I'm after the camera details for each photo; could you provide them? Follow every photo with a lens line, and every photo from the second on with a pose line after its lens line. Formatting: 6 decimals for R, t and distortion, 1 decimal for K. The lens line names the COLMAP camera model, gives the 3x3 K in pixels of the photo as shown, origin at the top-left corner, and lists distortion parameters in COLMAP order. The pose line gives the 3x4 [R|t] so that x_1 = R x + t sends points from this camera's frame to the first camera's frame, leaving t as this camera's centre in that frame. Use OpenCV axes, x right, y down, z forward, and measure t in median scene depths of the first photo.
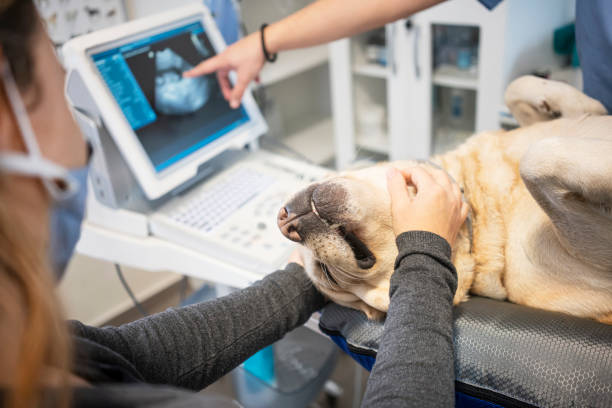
lens RADIAL K [[617.6, 0, 330.7], [0, 617.6, 202.1], [0, 0, 1]] dist [-0.008066, -0.001631]
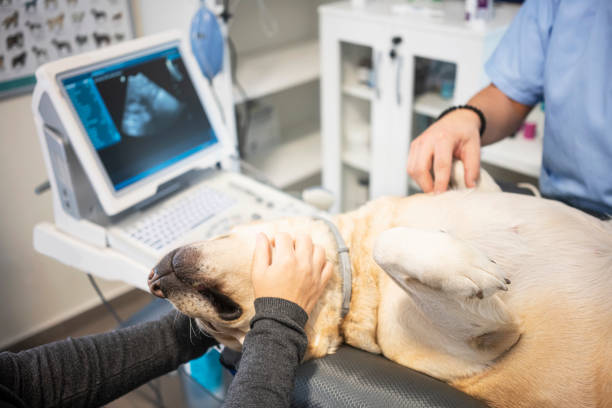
lens RADIAL K [[624.9, 0, 306.9], [0, 624.9, 203.6], [0, 0, 1]] dist [0.116685, -0.239874]
pose [[0.992538, 0.089219, -0.083121, 0.143204], [-0.087761, 0.995919, 0.021045, -0.077420], [0.084659, -0.013593, 0.996317, -0.073272]]
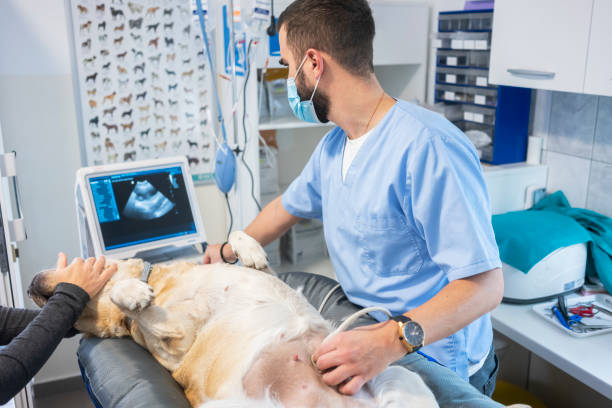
lens RADIAL K [[617.6, 0, 330.7], [0, 617.6, 202.1], [0, 0, 1]] dist [-0.008066, -0.001631]
pose [[0.909877, 0.173808, -0.376717, 0.872133], [-0.242792, 0.959363, -0.143784, -0.079947], [0.336417, 0.222290, 0.915101, -0.354584]]
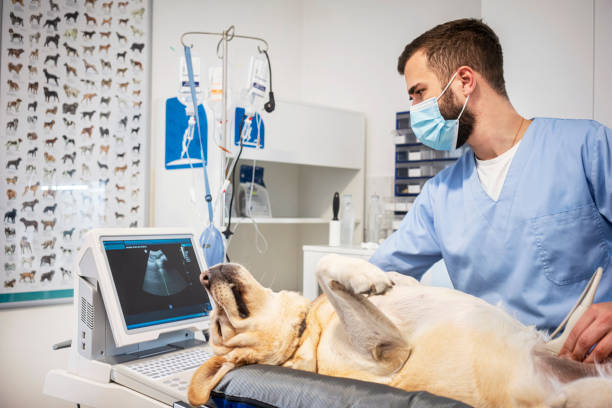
lens RADIAL K [[638.0, 0, 317.9], [0, 638.0, 205.8], [0, 0, 1]] dist [0.005381, -0.014604]
pose [[0.992231, 0.085951, -0.089942, 0.221116], [-0.117857, 0.880917, -0.458360, 0.295145], [0.039835, 0.465400, 0.884204, -0.315654]]
